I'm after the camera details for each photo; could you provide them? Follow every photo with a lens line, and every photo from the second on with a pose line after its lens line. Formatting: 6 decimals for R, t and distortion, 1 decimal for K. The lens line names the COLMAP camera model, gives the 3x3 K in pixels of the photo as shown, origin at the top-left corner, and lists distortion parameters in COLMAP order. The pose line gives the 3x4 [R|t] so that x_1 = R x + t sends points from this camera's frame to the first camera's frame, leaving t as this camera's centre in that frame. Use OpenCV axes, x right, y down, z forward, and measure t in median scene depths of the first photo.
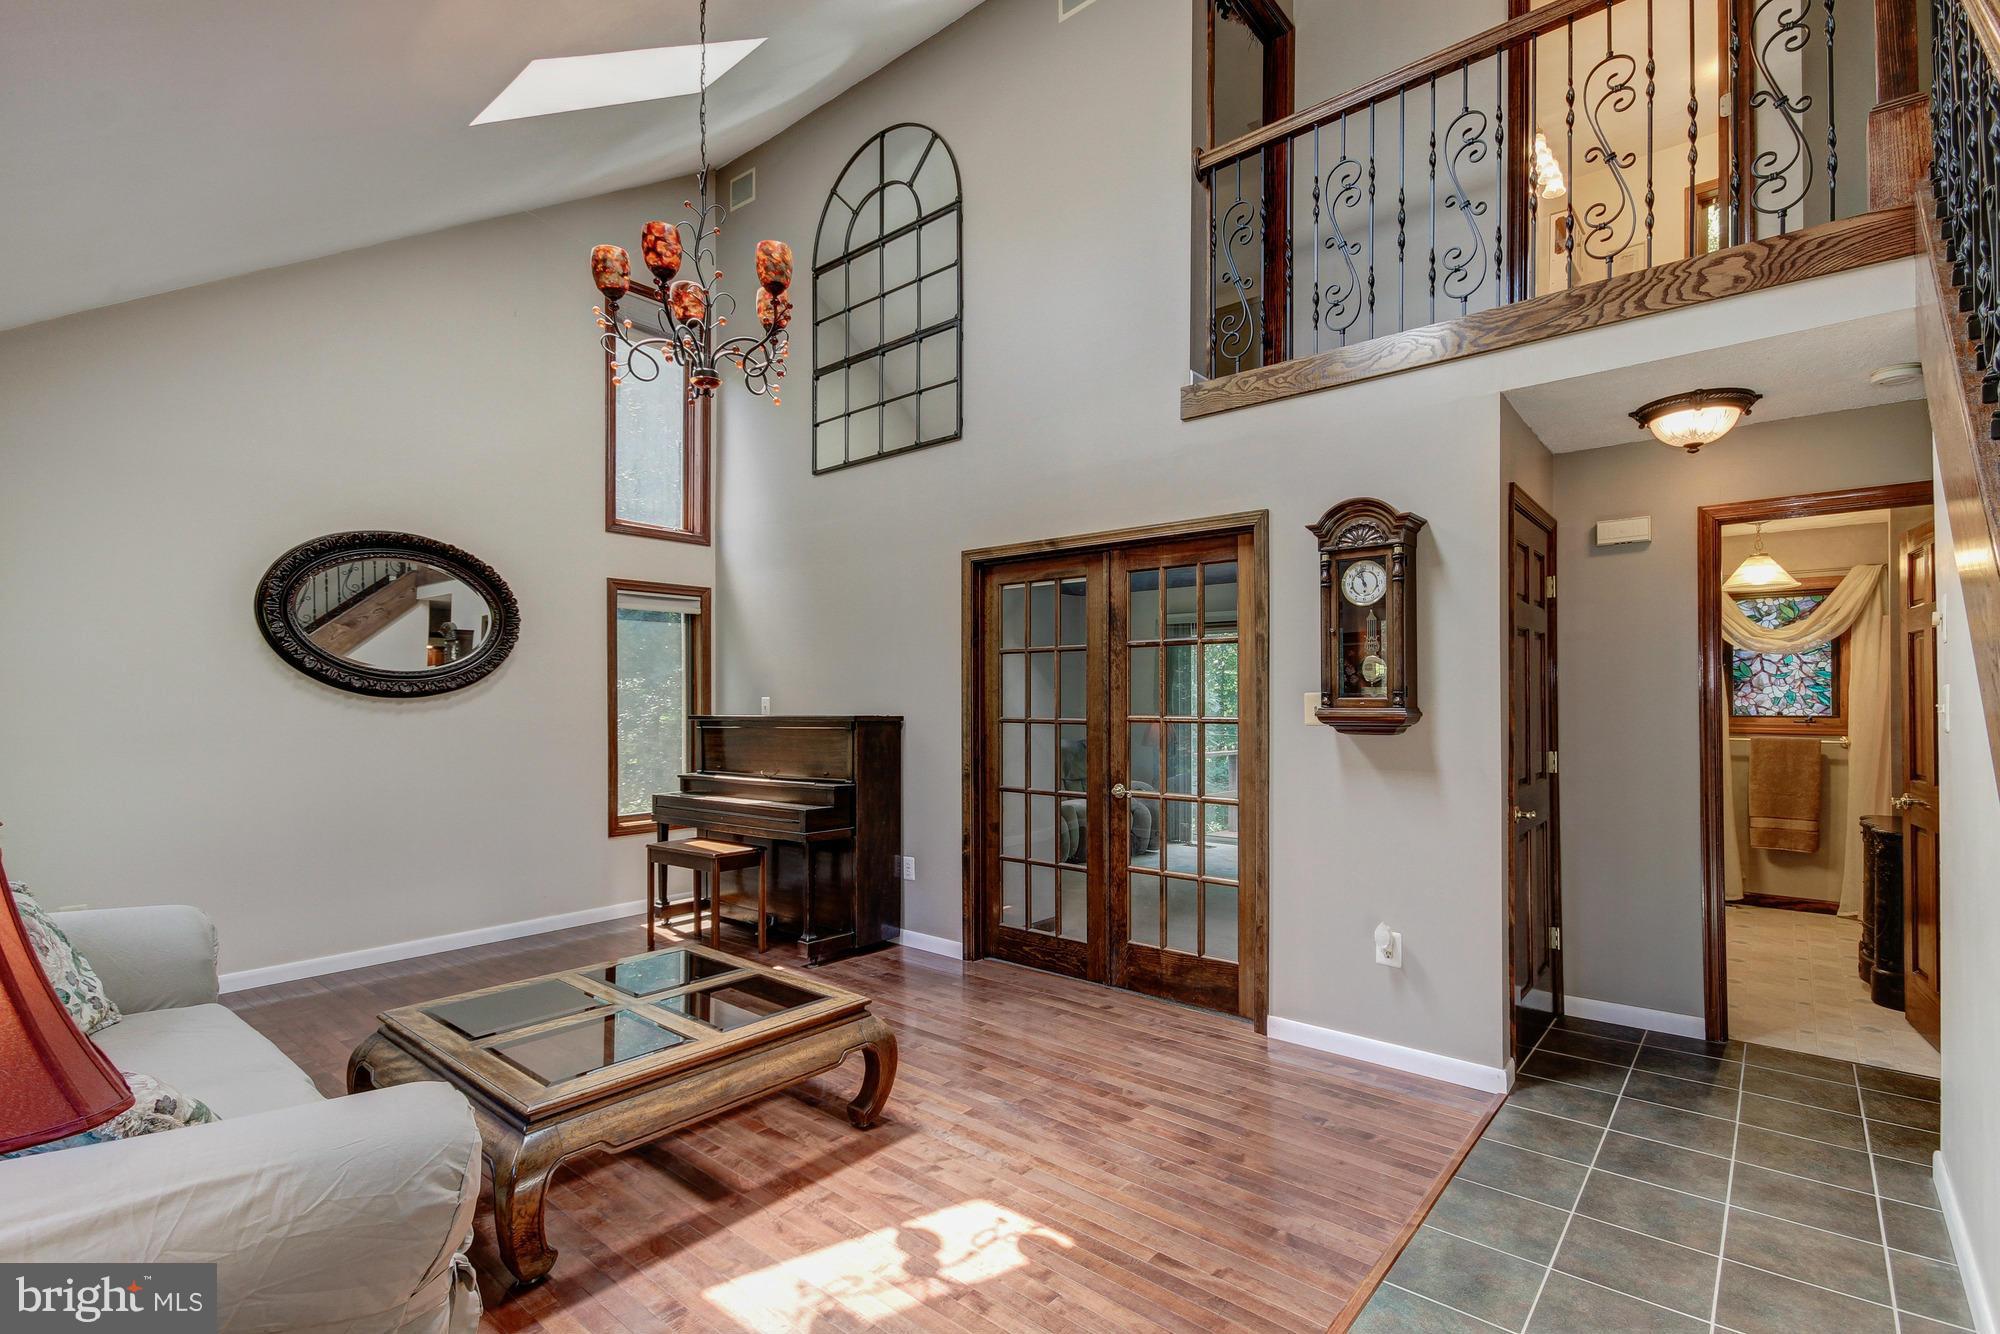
lens RADIAL K [[928.0, 0, 1004.2], [0, 928.0, 692.7], [0, 0, 1]] dist [0.014241, -0.001419]
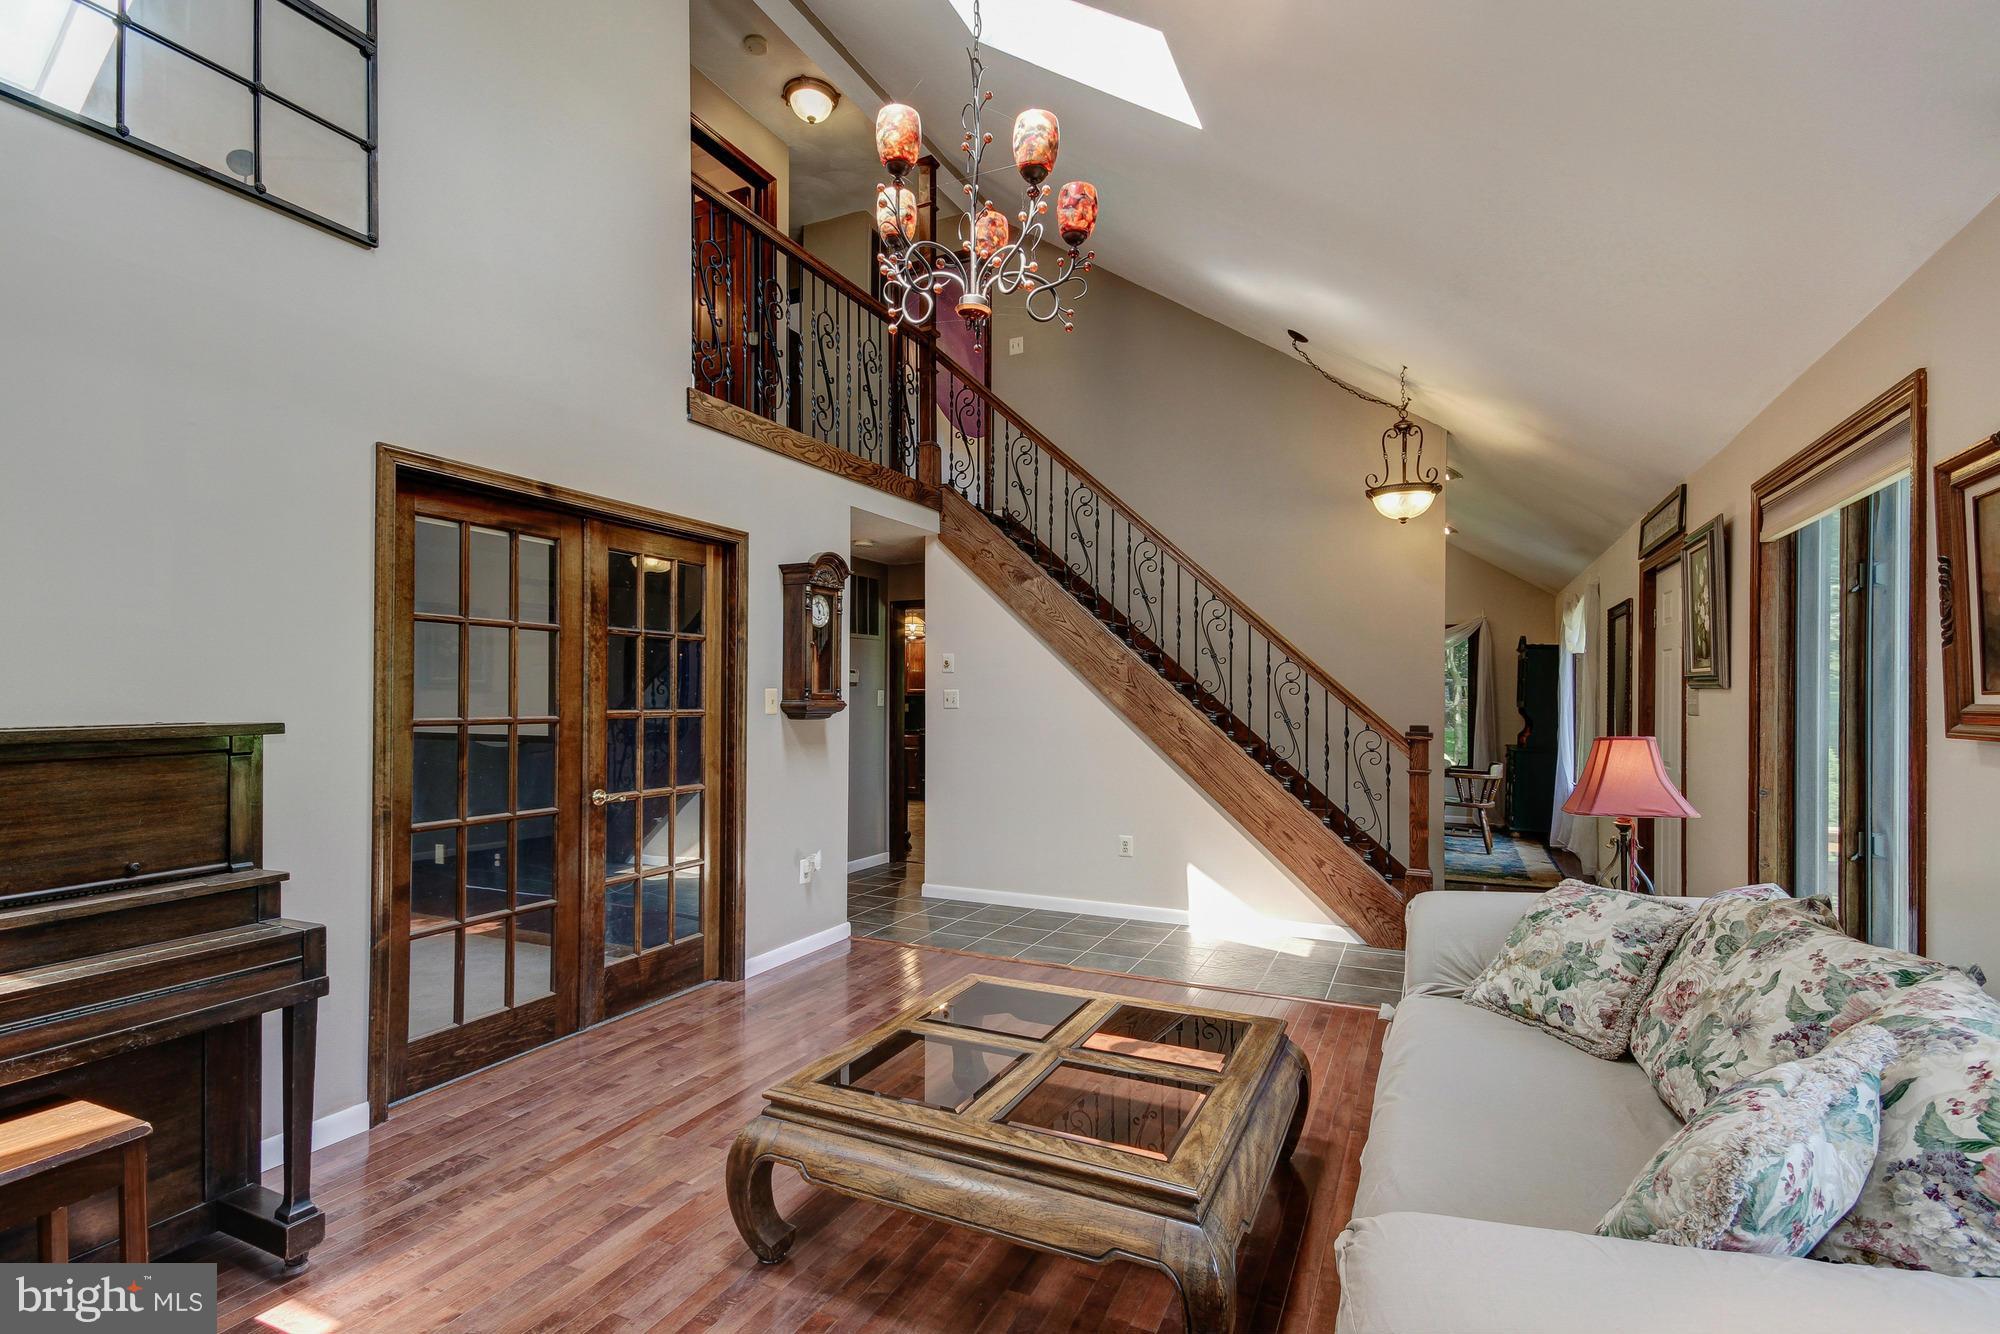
lens RADIAL K [[928.0, 0, 1004.2], [0, 928.0, 692.7], [0, 0, 1]] dist [0.014241, -0.001419]
pose [[-0.255897, 0.006288, 0.966684, -0.861208], [-0.007349, 0.999937, -0.008450, 0.012552], [-0.966676, -0.009266, -0.255835, 0.900786]]
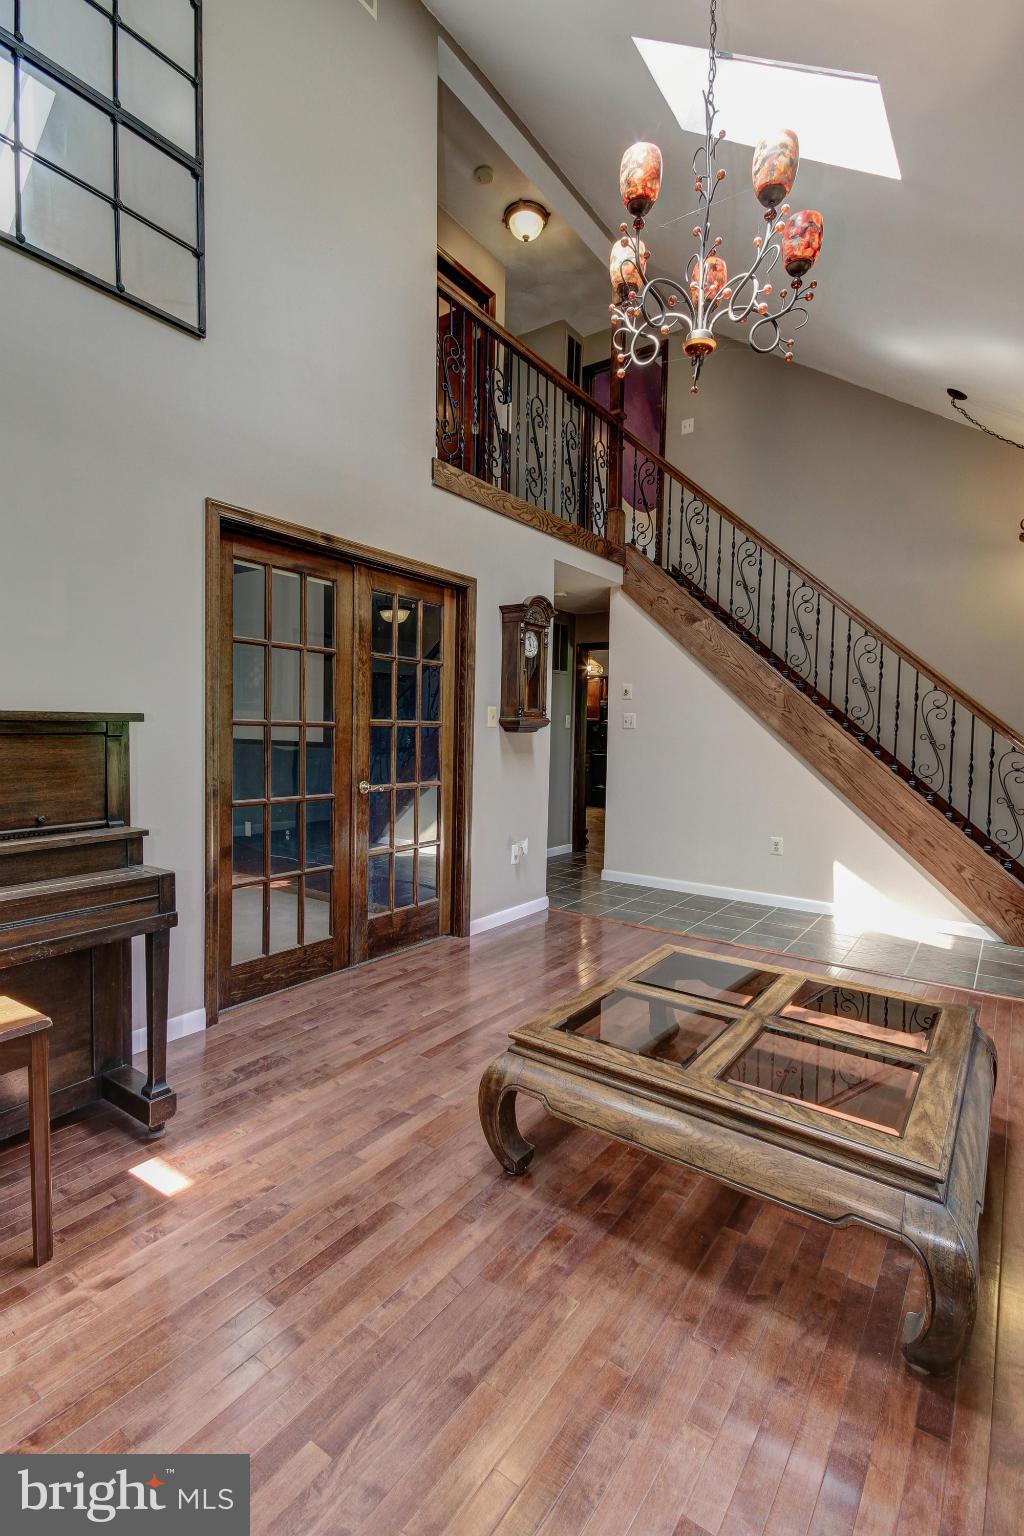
lens RADIAL K [[707.3, 0, 515.2], [0, 707.3, 764.1], [0, 0, 1]] dist [0.000436, 0.015821]
pose [[-0.081814, -0.046096, 0.995581, -0.767516], [-0.023000, 0.998751, 0.044352, 0.038300], [-0.996382, -0.019270, -0.082772, 0.937223]]
